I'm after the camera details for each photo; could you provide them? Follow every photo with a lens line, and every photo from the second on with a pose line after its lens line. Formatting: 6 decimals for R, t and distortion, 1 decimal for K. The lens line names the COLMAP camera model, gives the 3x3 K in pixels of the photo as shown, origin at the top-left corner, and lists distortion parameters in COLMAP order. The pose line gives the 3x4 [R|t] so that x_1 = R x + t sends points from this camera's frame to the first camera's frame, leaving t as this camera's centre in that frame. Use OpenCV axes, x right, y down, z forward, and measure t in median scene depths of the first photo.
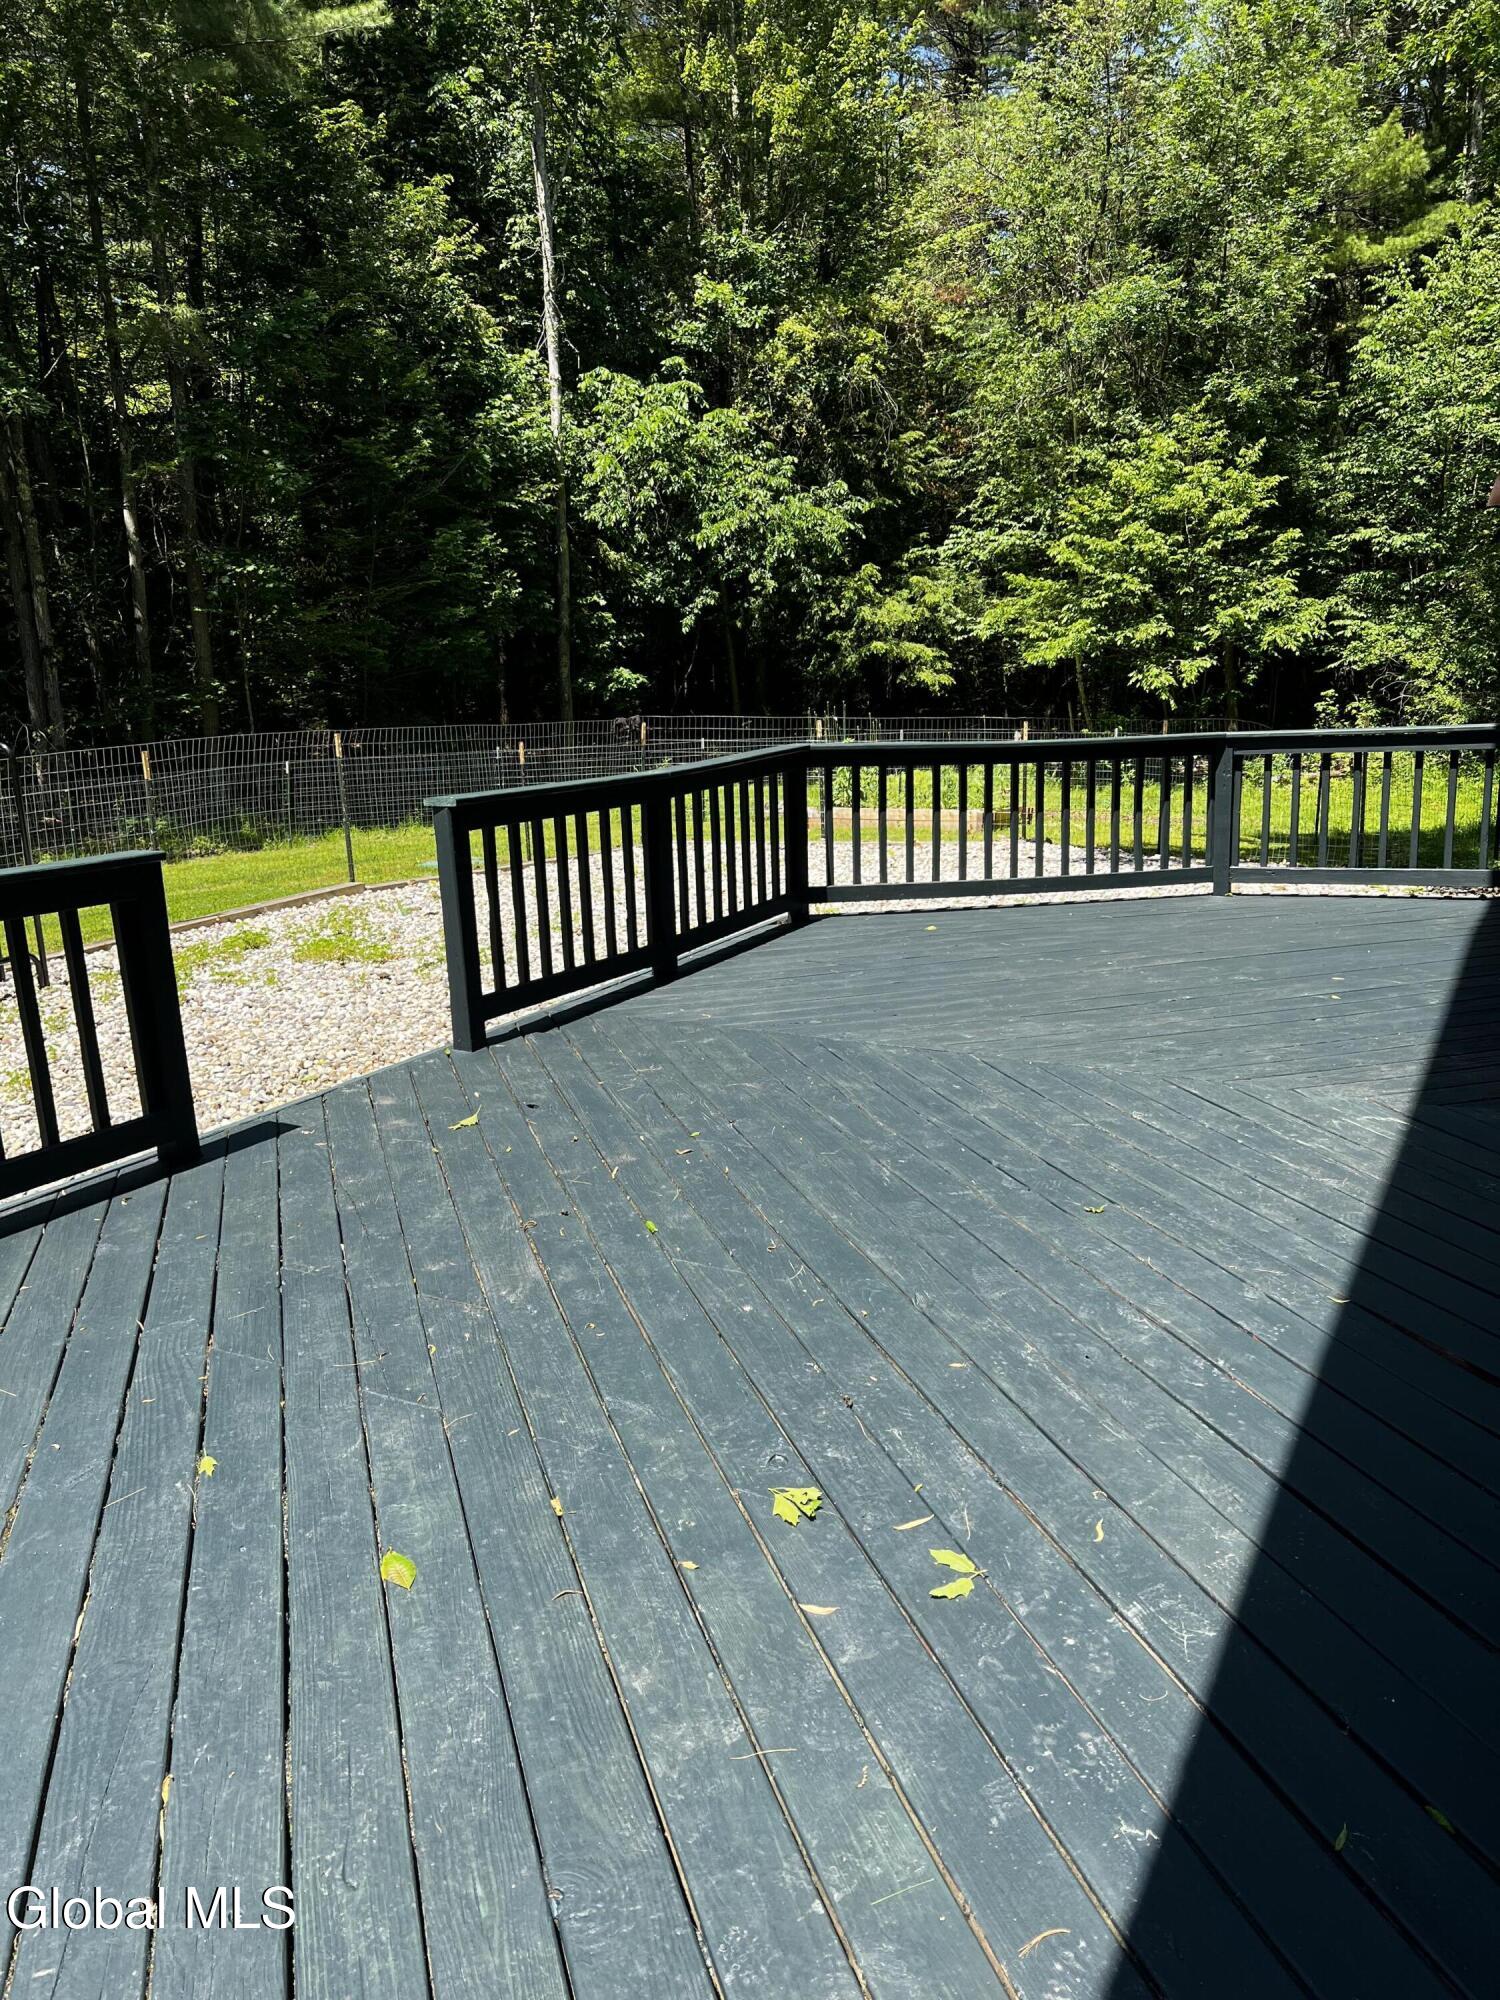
lens RADIAL K [[1506.5, 0, 750.2], [0, 1506.5, 1005.7], [0, 0, 1]] dist [0.059795, -0.068080]
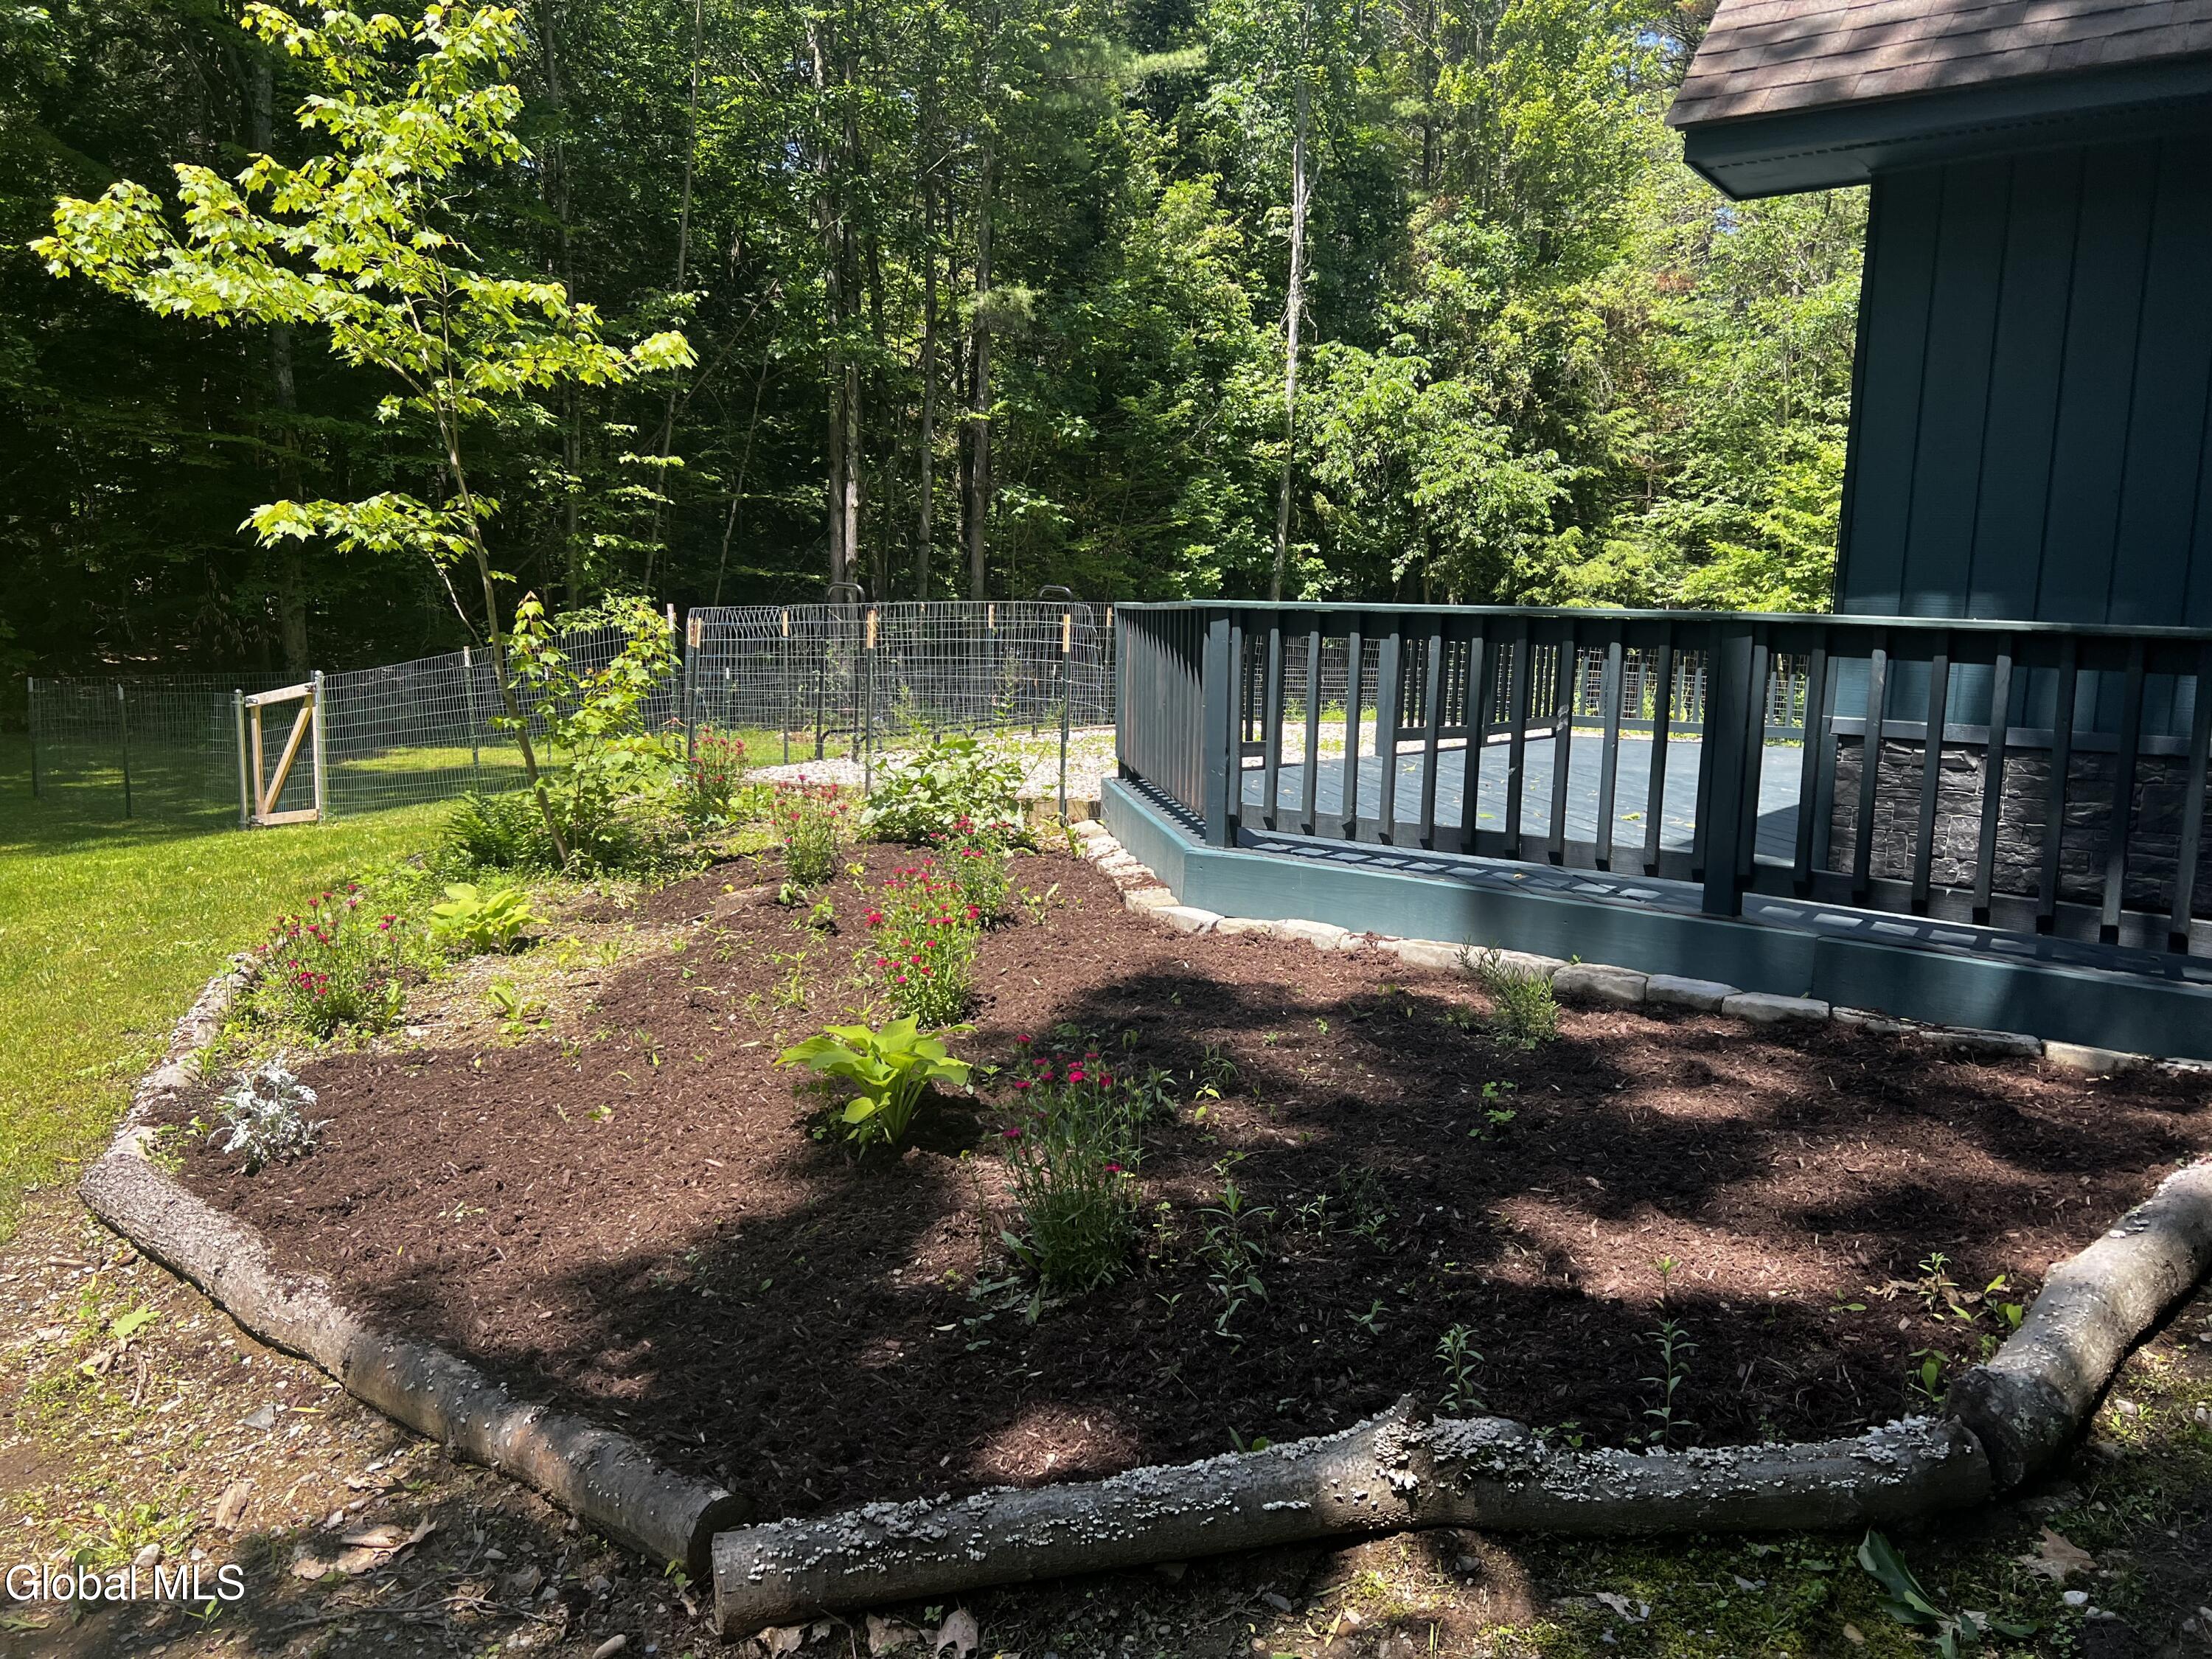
lens RADIAL K [[1666.1, 0, 1112.8], [0, 1666.1, 842.7], [0, 0, 1]] dist [0.059795, -0.068080]
pose [[0.984374, 0.081470, -0.156111, -0.038599], [-0.096054, 0.991455, -0.088262, 0.062214], [0.147586, 0.101878, 0.983788, -0.179891]]
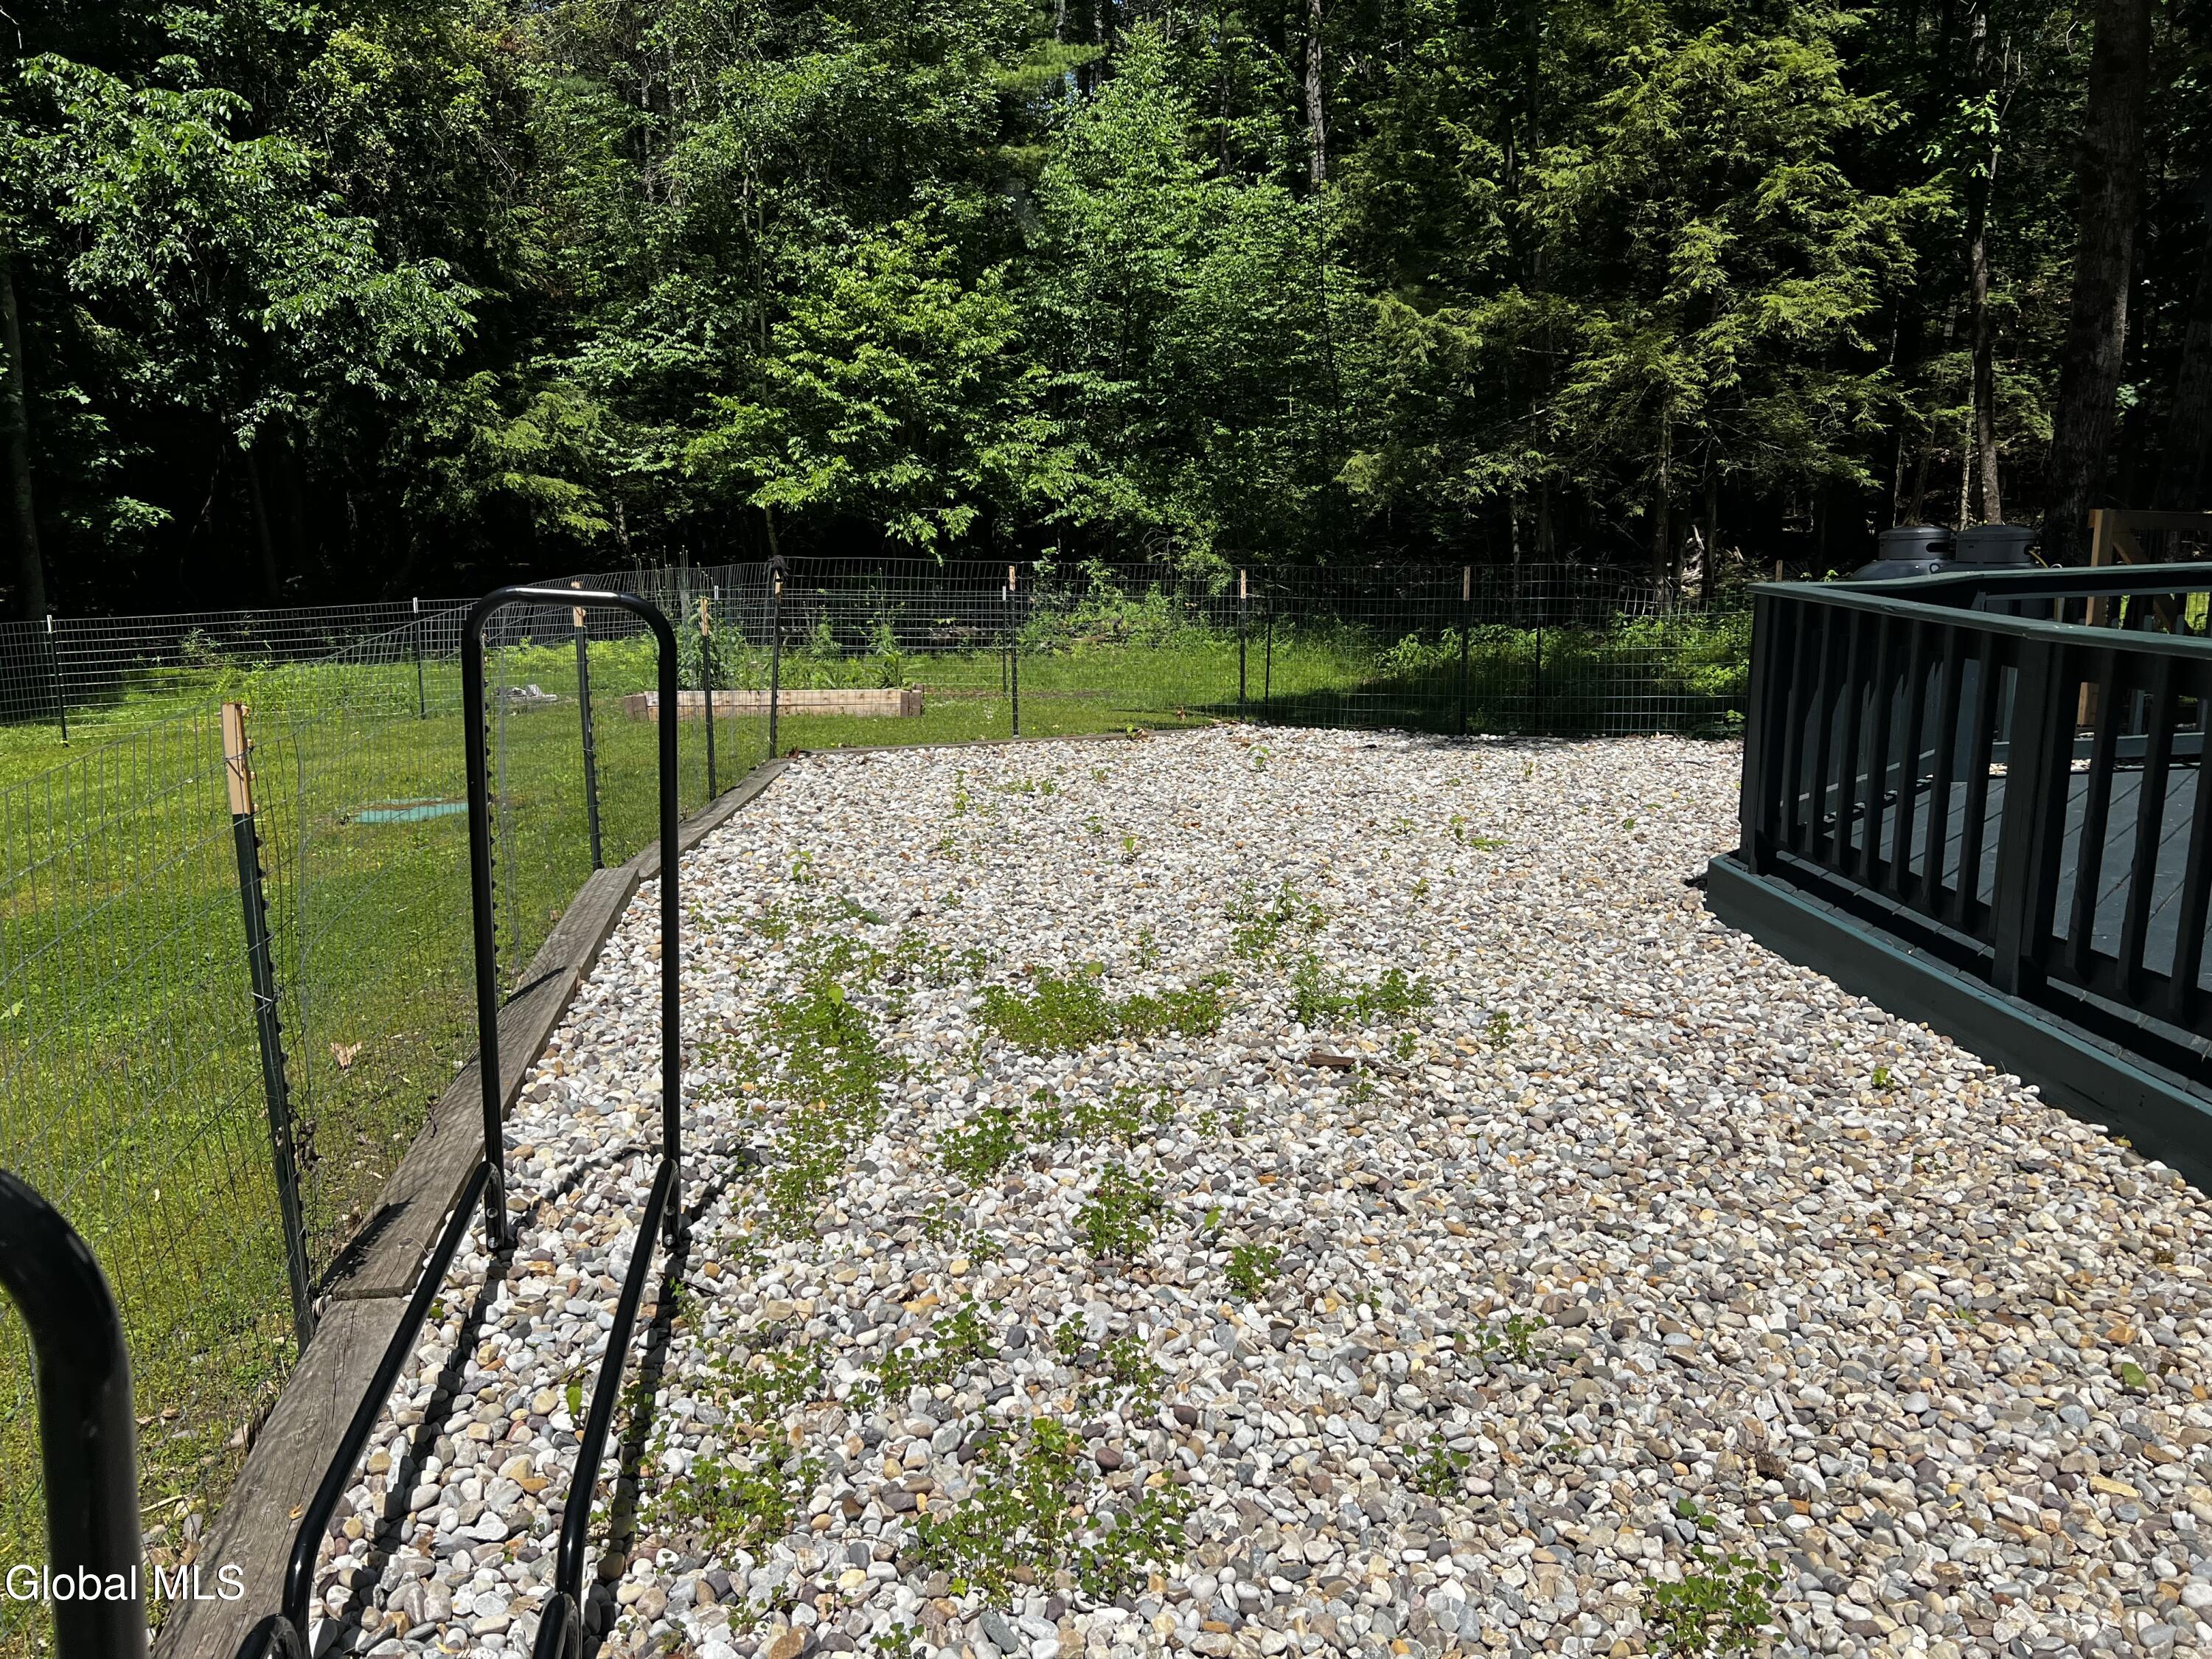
lens RADIAL K [[1666.1, 0, 1095.4], [0, 1666.1, 836.3], [0, 0, 1]] dist [0.059795, -0.068080]
pose [[0.829921, -0.084665, 0.551419, -0.159413], [0.105334, 0.994420, -0.005851, -0.025138], [-0.547846, 0.062939, 0.834208, 0.154514]]
